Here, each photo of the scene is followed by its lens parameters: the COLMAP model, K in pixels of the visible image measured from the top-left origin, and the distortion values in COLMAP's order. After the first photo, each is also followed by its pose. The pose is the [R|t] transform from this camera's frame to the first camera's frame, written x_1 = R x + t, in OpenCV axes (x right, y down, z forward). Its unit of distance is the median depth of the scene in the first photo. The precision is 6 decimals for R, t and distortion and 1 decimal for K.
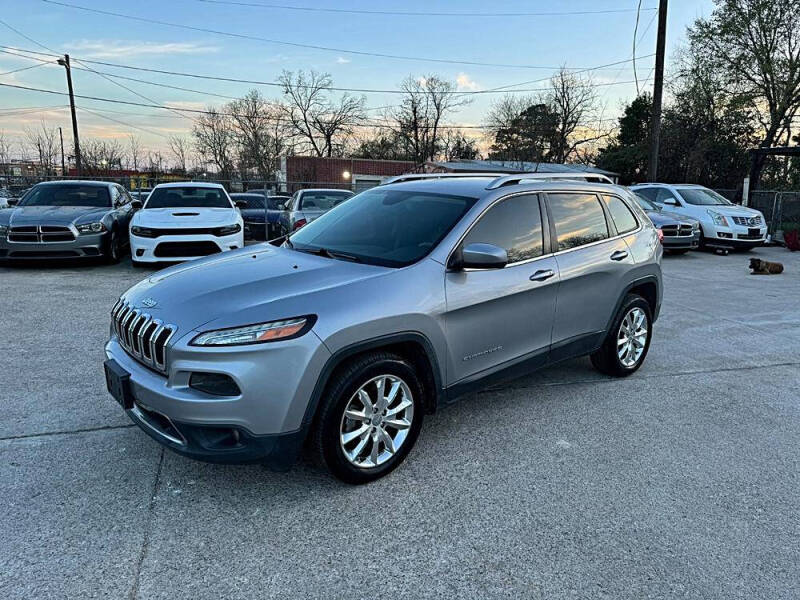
lens RADIAL K [[564.7, 0, 406.2], [0, 564.7, 295.6], [0, 0, 1]] dist [0.064014, -0.083068]
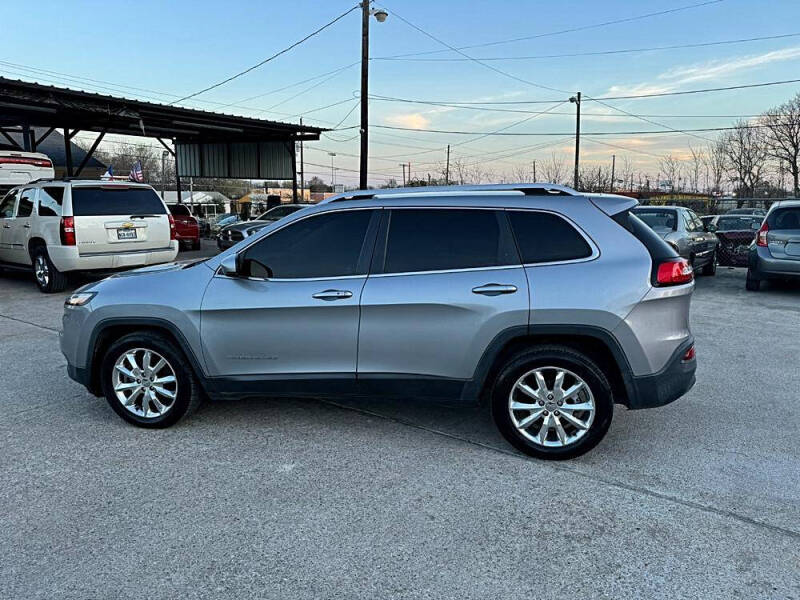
lens RADIAL K [[564.7, 0, 403.7], [0, 564.7, 302.1], [0, 0, 1]] dist [0.064014, -0.083068]
pose [[0.605291, 0.117476, -0.787288, 0.819654], [-0.136988, 0.989667, 0.042354, -0.062290], [0.784128, 0.082212, 0.615129, 0.396272]]
